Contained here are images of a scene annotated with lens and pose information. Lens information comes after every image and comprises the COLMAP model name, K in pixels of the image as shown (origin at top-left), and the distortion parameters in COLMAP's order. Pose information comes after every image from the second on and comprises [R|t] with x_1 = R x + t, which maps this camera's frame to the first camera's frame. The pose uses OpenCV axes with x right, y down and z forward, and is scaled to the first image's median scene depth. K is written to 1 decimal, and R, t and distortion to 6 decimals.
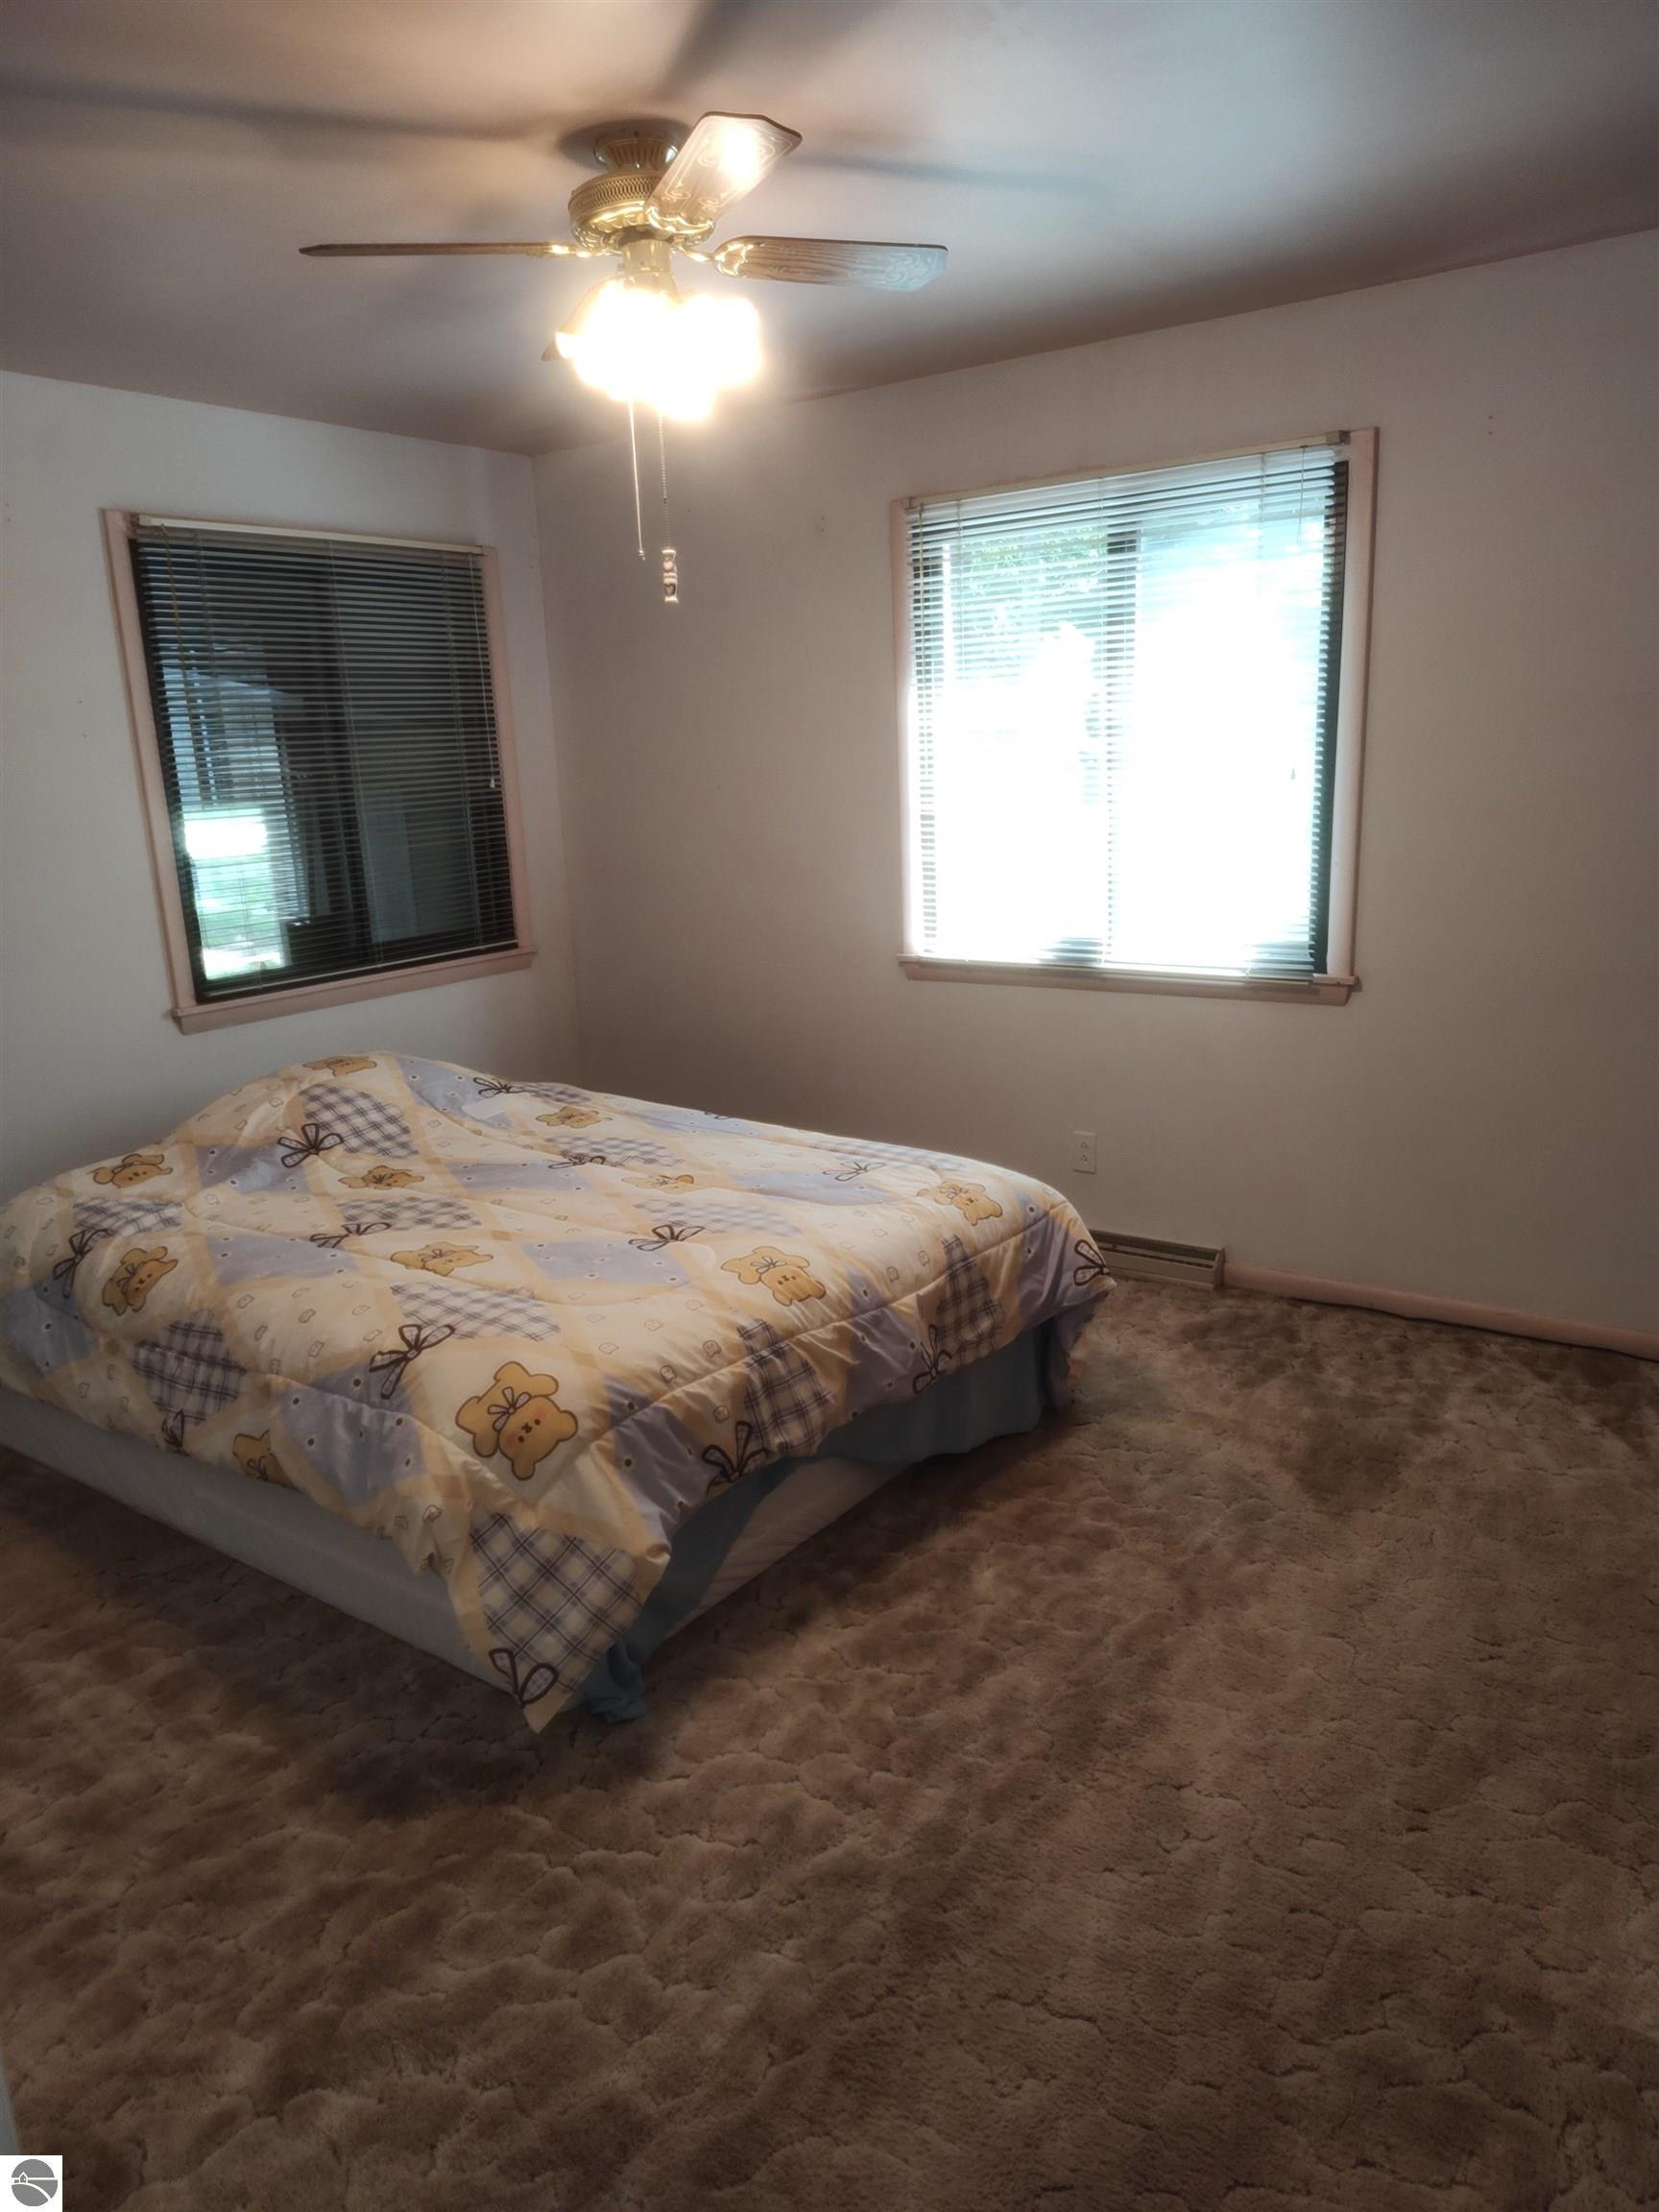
lens RADIAL K [[1508.9, 0, 828.0], [0, 1508.9, 1103.7], [0, 0, 1]] dist [0.024296, -0.026992]
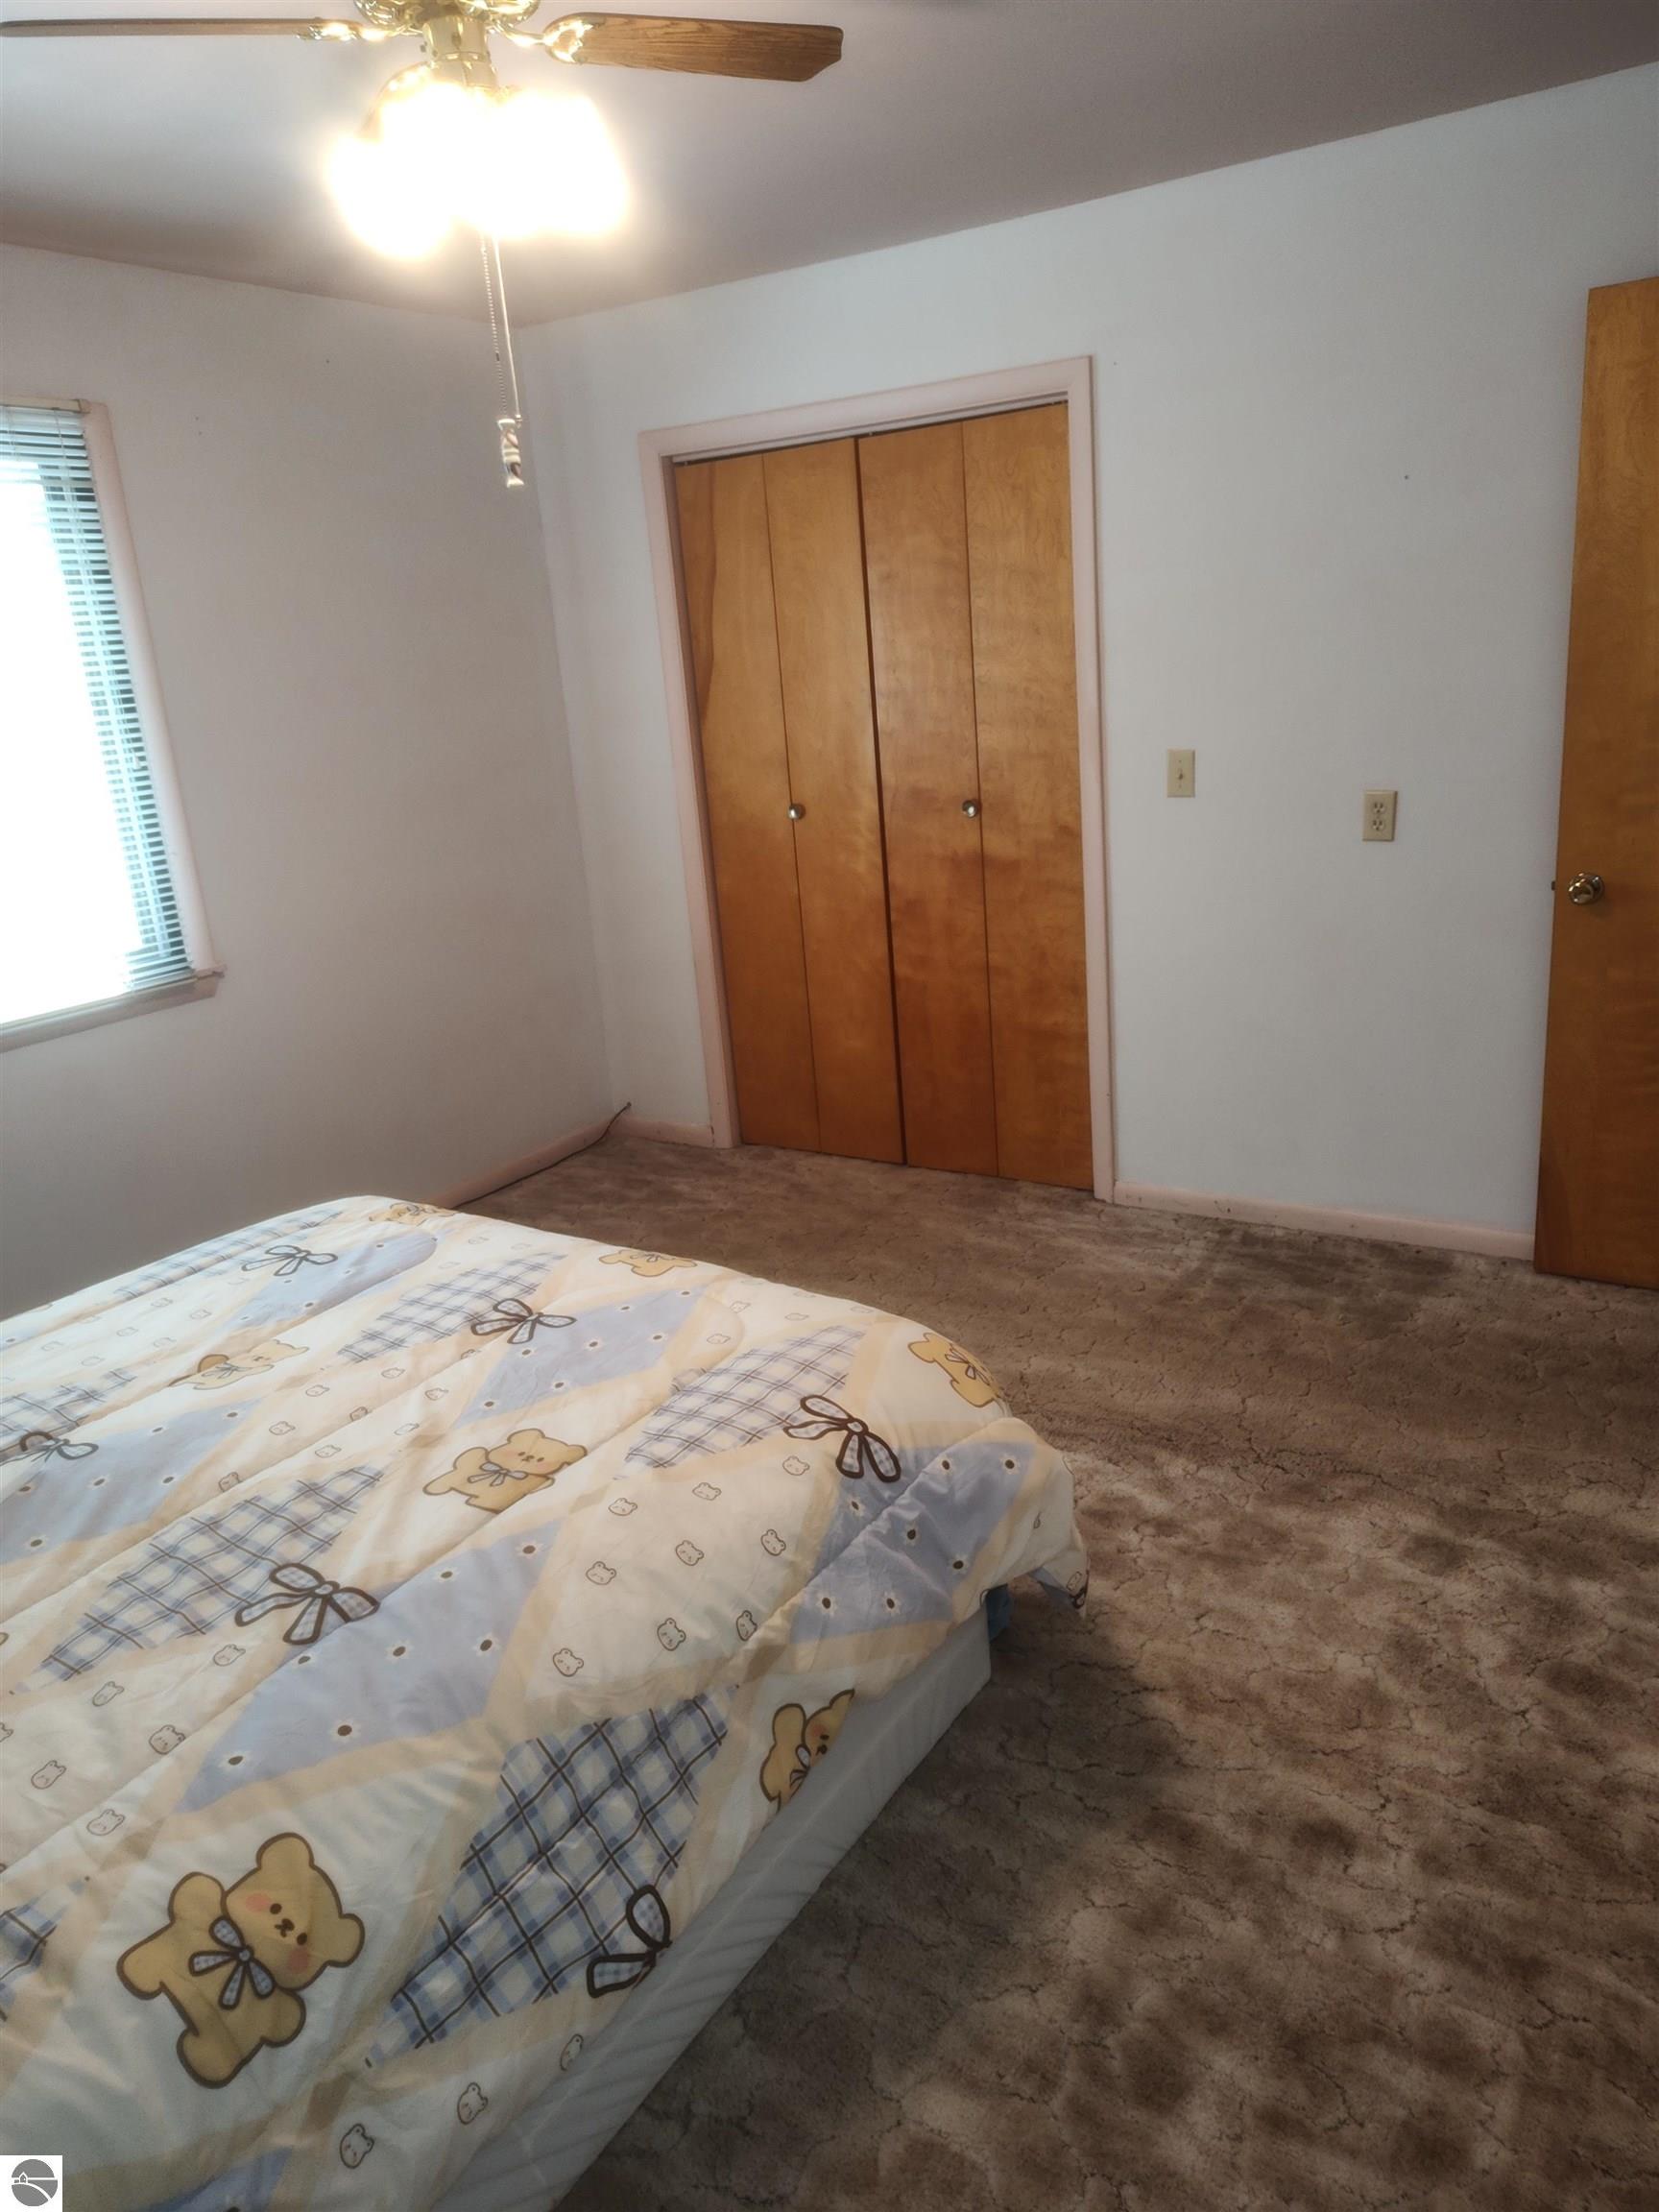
lens RADIAL K [[1508.9, 0, 831.9], [0, 1508.9, 1110.1], [0, 0, 1]] dist [0.024296, -0.026992]
pose [[-0.045537, -0.248360, 0.967597, -0.785691], [0.309122, 0.917558, 0.250063, -0.144914], [-0.949932, 0.310492, 0.034991, 0.745518]]
